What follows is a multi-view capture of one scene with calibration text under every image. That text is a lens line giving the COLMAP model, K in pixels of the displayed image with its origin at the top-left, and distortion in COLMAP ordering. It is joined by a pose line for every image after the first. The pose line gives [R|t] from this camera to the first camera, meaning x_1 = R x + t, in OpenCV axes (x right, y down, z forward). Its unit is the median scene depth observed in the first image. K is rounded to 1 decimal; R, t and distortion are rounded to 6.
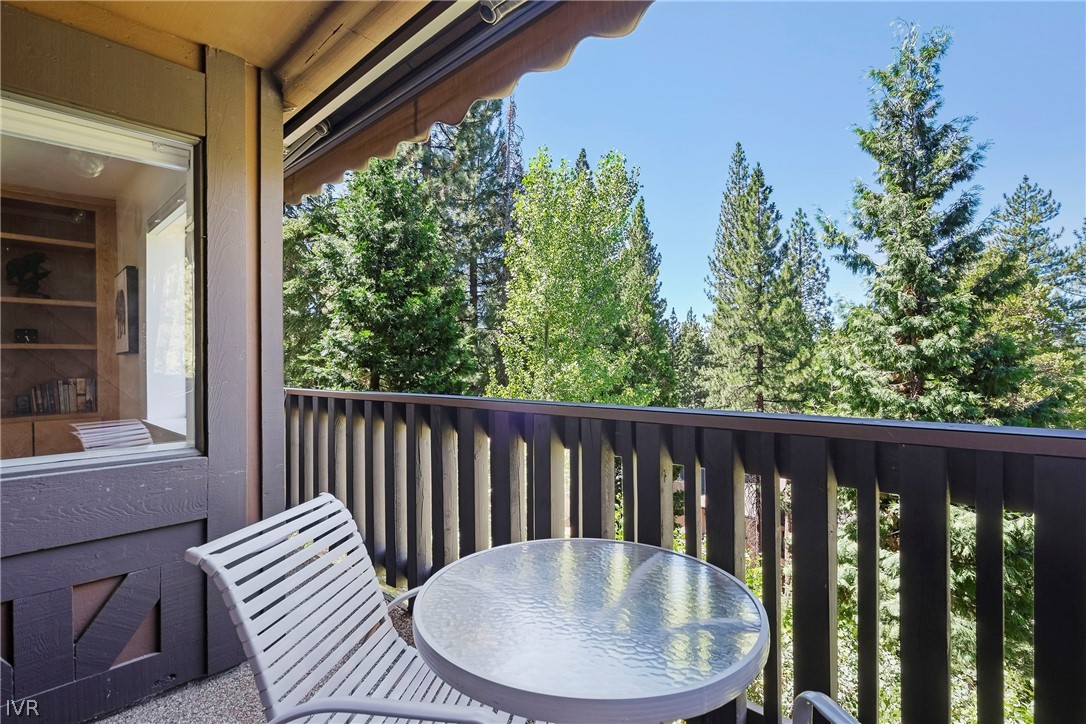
lens RADIAL K [[511.8, 0, 537.7], [0, 511.8, 362.0], [0, 0, 1]] dist [-0.003182, -0.000074]
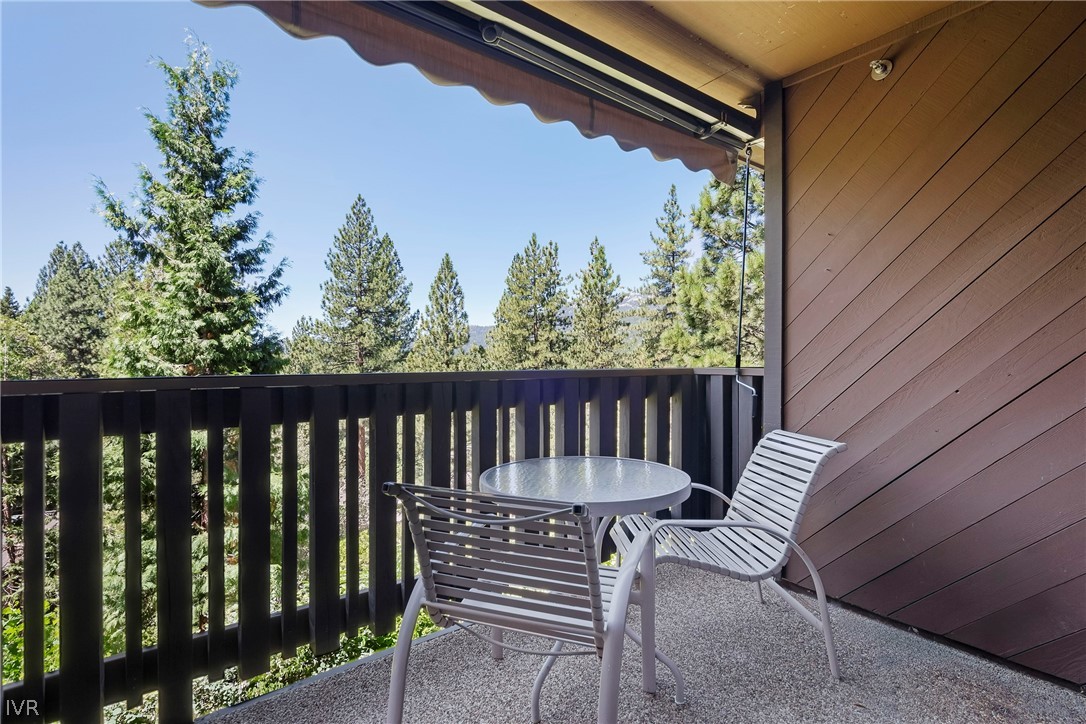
lens RADIAL K [[511.8, 0, 537.7], [0, 511.8, 362.0], [0, 0, 1]] dist [-0.003182, -0.000074]
pose [[0.171556, 0.000598, 0.985174, -0.218011], [-0.001188, 0.999999, -0.000400, 0.014545], [-0.985174, -0.001102, 0.171557, 0.116915]]
